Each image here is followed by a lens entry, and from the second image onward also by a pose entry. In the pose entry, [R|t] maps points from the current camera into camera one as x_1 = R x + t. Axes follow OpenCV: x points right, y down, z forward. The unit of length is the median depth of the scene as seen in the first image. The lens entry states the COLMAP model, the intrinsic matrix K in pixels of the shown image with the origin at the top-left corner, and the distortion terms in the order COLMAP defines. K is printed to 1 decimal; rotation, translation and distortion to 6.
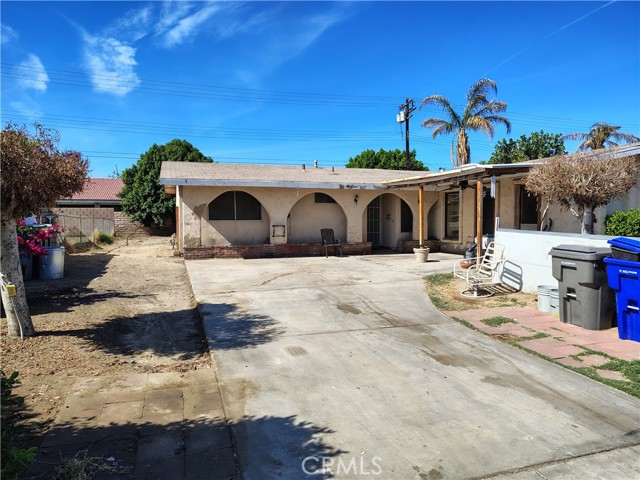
lens RADIAL K [[437.6, 0, 314.6], [0, 437.6, 237.7], [0, 0, 1]] dist [0.046664, -0.063472]
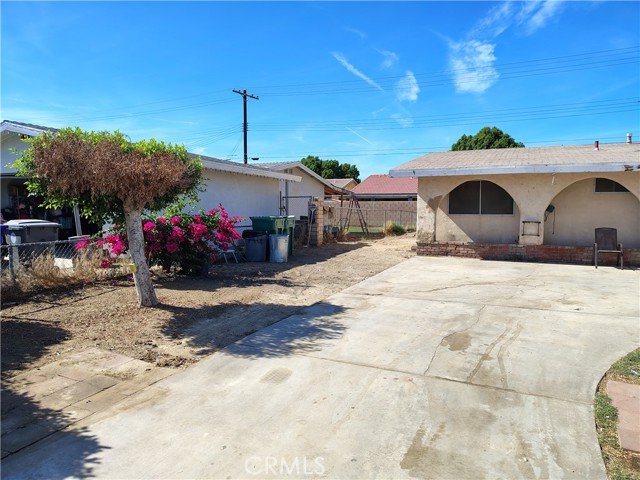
lens RADIAL K [[442.4, 0, 319.8], [0, 442.4, 206.6], [0, 0, 1]] dist [0.005580, -0.000907]
pose [[0.729069, 0.003278, -0.684432, 0.376188], [-0.039732, 0.998505, -0.037540, -0.018370], [0.683286, 0.054563, 0.728110, 0.287349]]
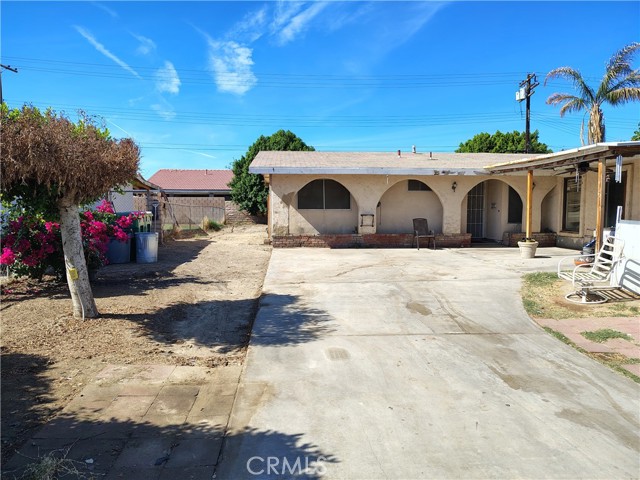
lens RADIAL K [[437.6, 0, 314.6], [0, 437.6, 237.7], [0, 0, 1]] dist [0.046664, -0.063472]
pose [[0.968964, 0.020245, -0.246370, 0.083740], [-0.014246, 0.999558, 0.026107, -0.001280], [0.246789, -0.021787, 0.968824, 0.082191]]
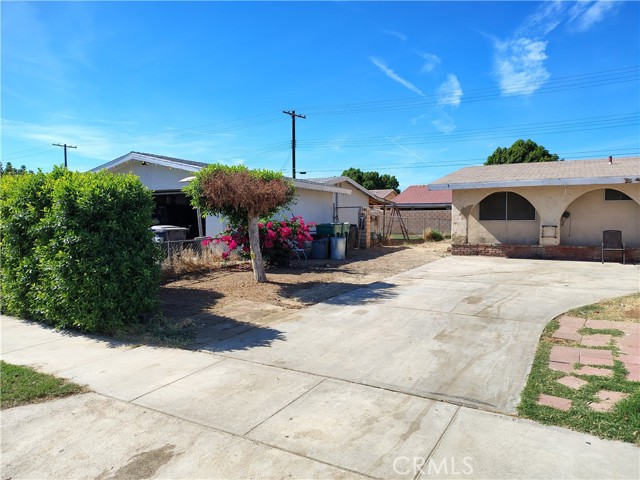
lens RADIAL K [[442.7, 0, 320.0], [0, 442.7, 240.0], [0, 0, 1]] dist [0.008704, -0.002621]
pose [[0.666898, 0.035663, -0.744295, 0.596093], [-0.034135, 0.999268, 0.017295, 0.006439], [0.744367, 0.013872, 0.667627, -0.022371]]
